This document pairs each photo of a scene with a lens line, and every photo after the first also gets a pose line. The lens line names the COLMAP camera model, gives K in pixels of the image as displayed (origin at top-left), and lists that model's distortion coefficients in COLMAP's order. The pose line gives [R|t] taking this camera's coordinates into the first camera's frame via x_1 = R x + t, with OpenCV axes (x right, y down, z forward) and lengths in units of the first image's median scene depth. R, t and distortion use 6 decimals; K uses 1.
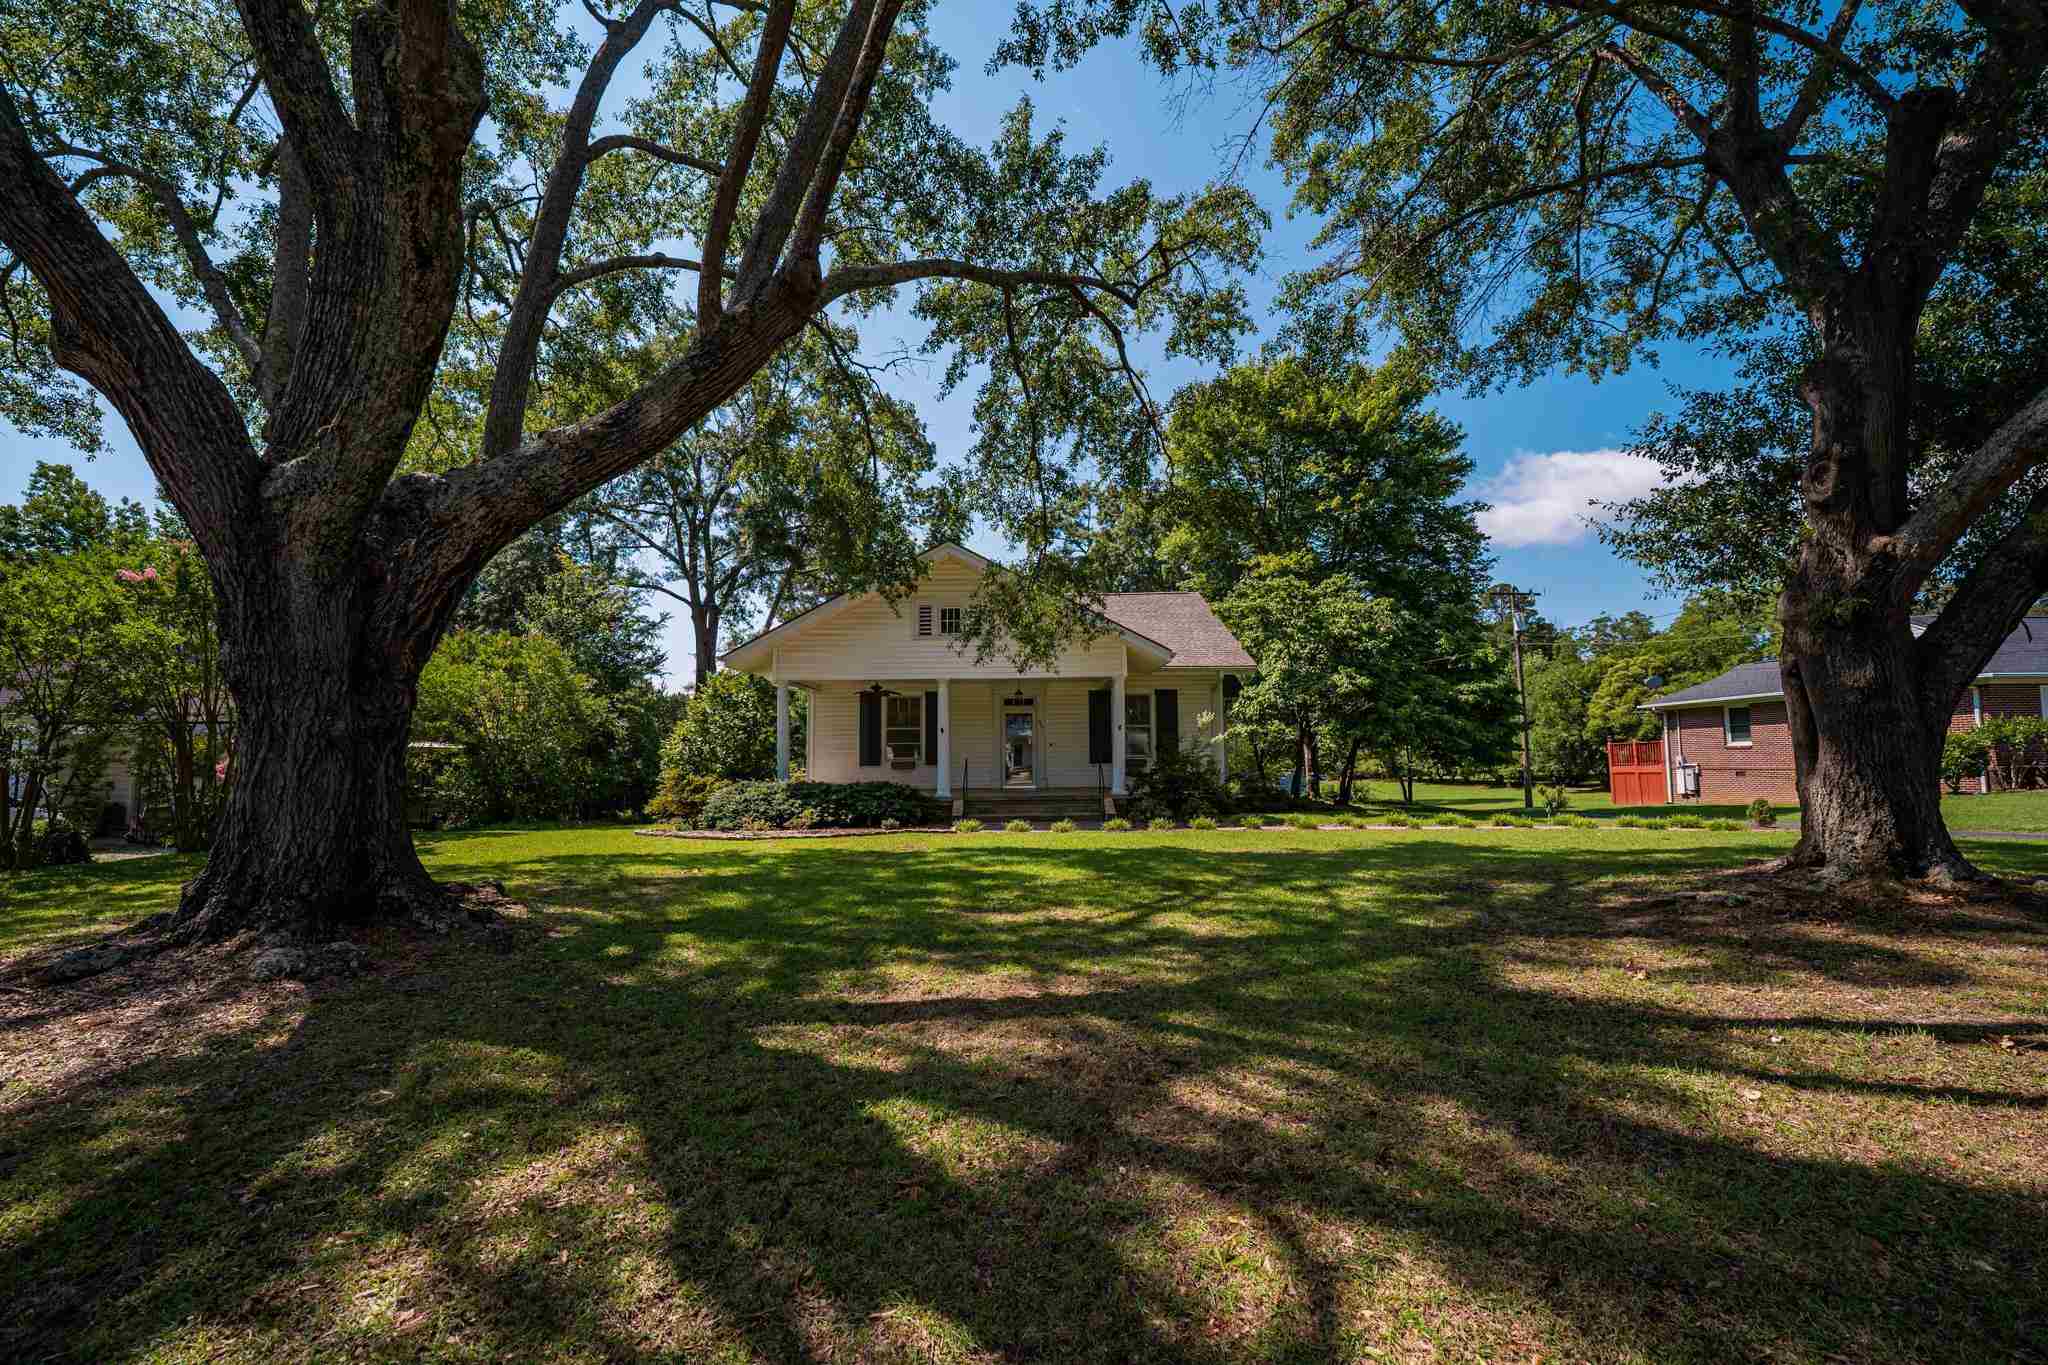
lens RADIAL K [[819.0, 0, 1024.0], [0, 819.0, 682.5], [0, 0, 1]] dist [-0.000993, -0.000039]
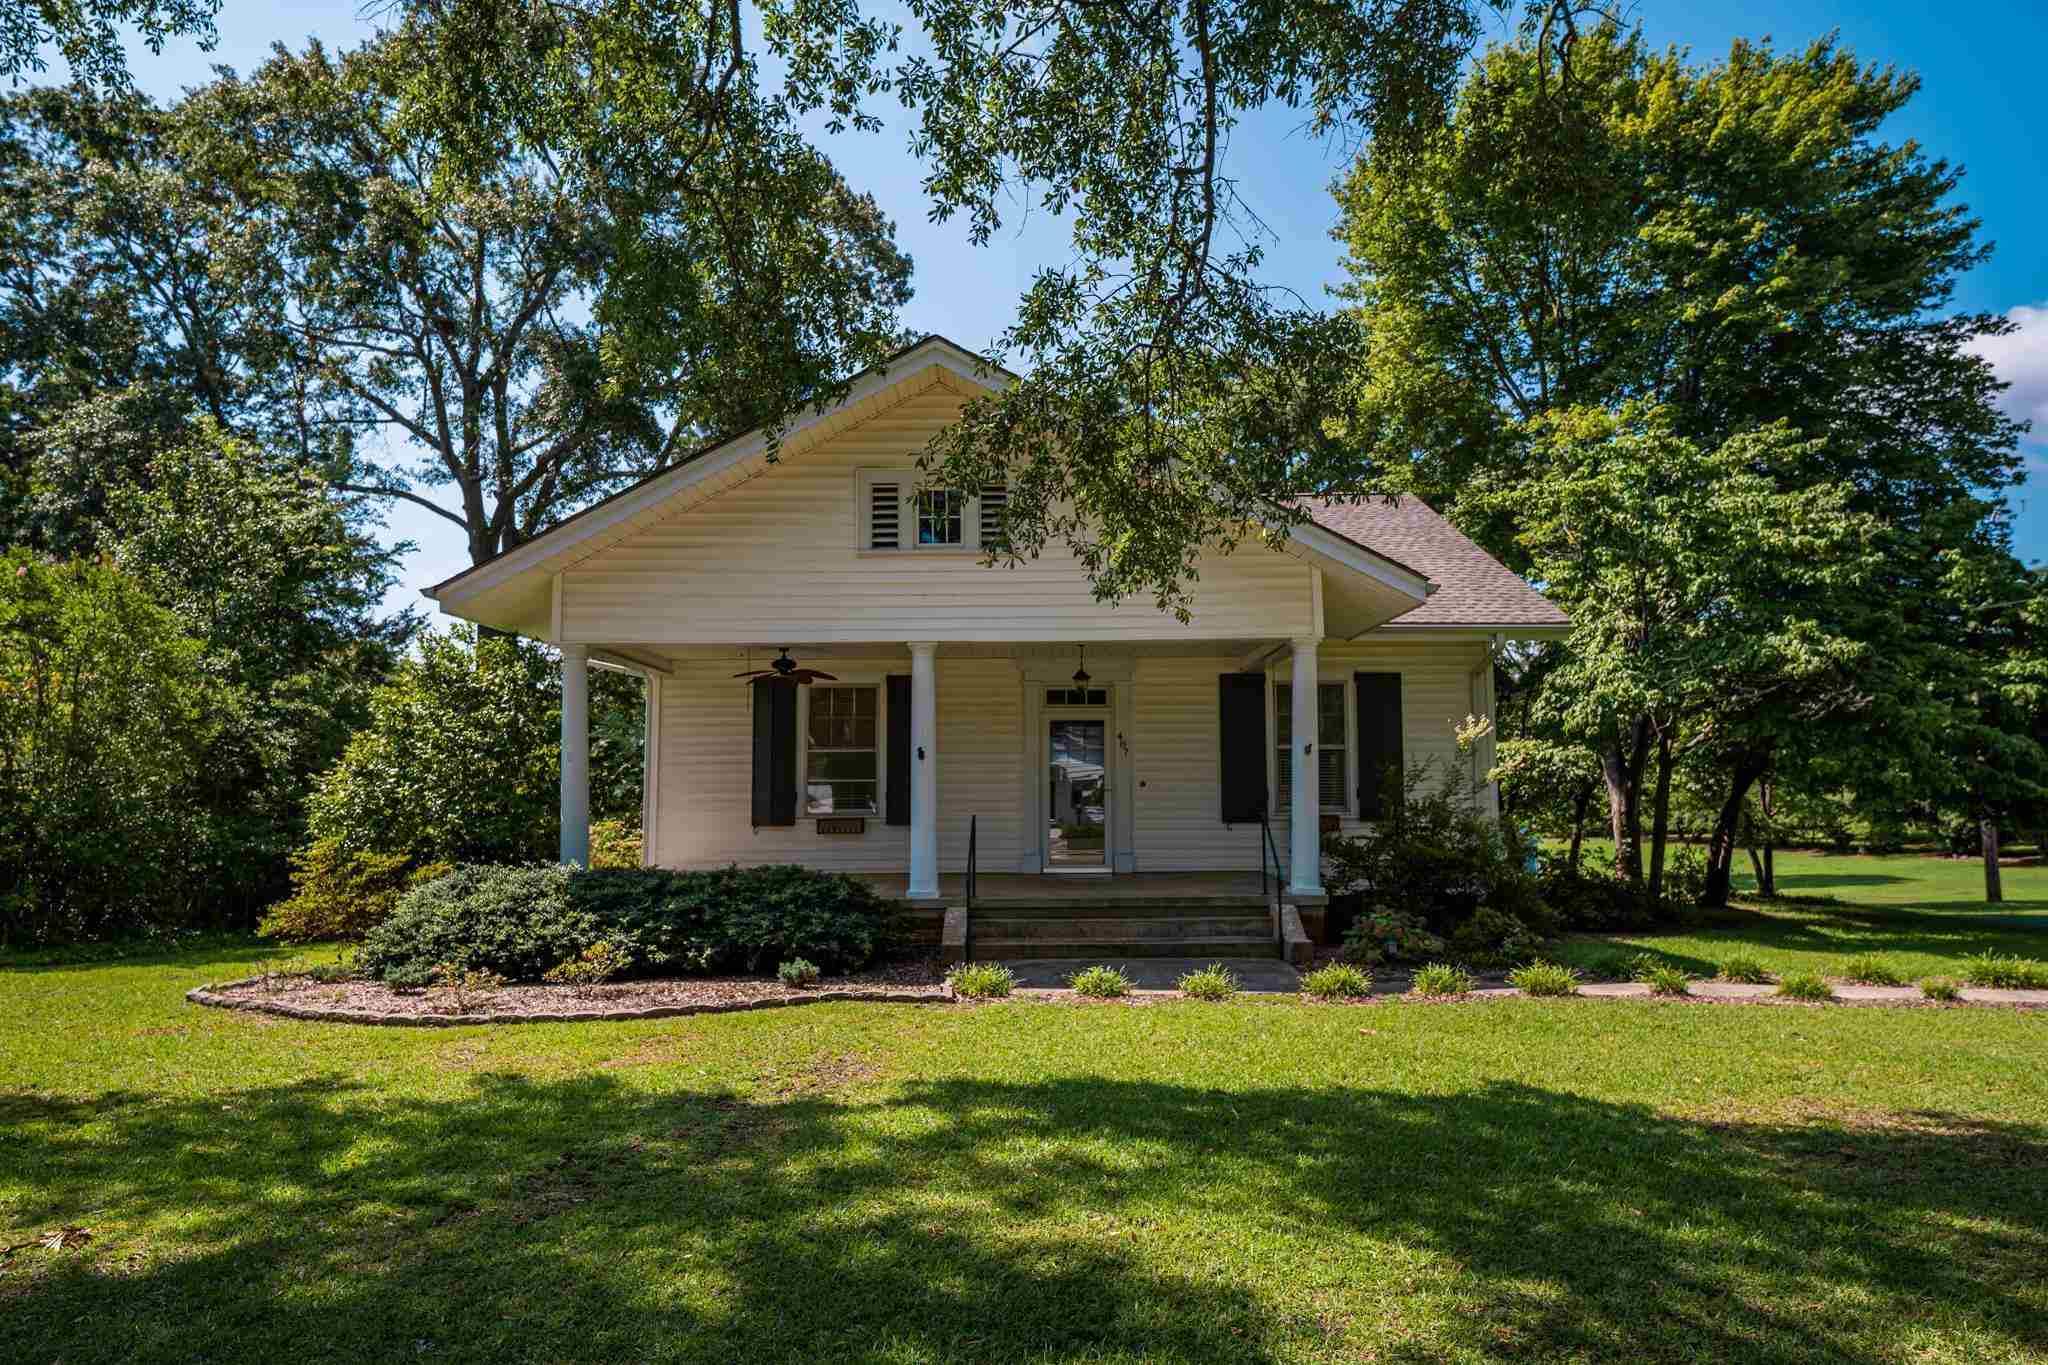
lens RADIAL K [[1409.8, 0, 1024.0], [0, 1409.8, 682.5], [0, 0, 1]] dist [0.004108, 0.000067]
pose [[0.999587, 0.000703, -0.028736, -0.016570], [-0.000554, 0.999986, 0.005189, 0.012330], [0.028739, -0.005171, 0.999574, 0.182005]]
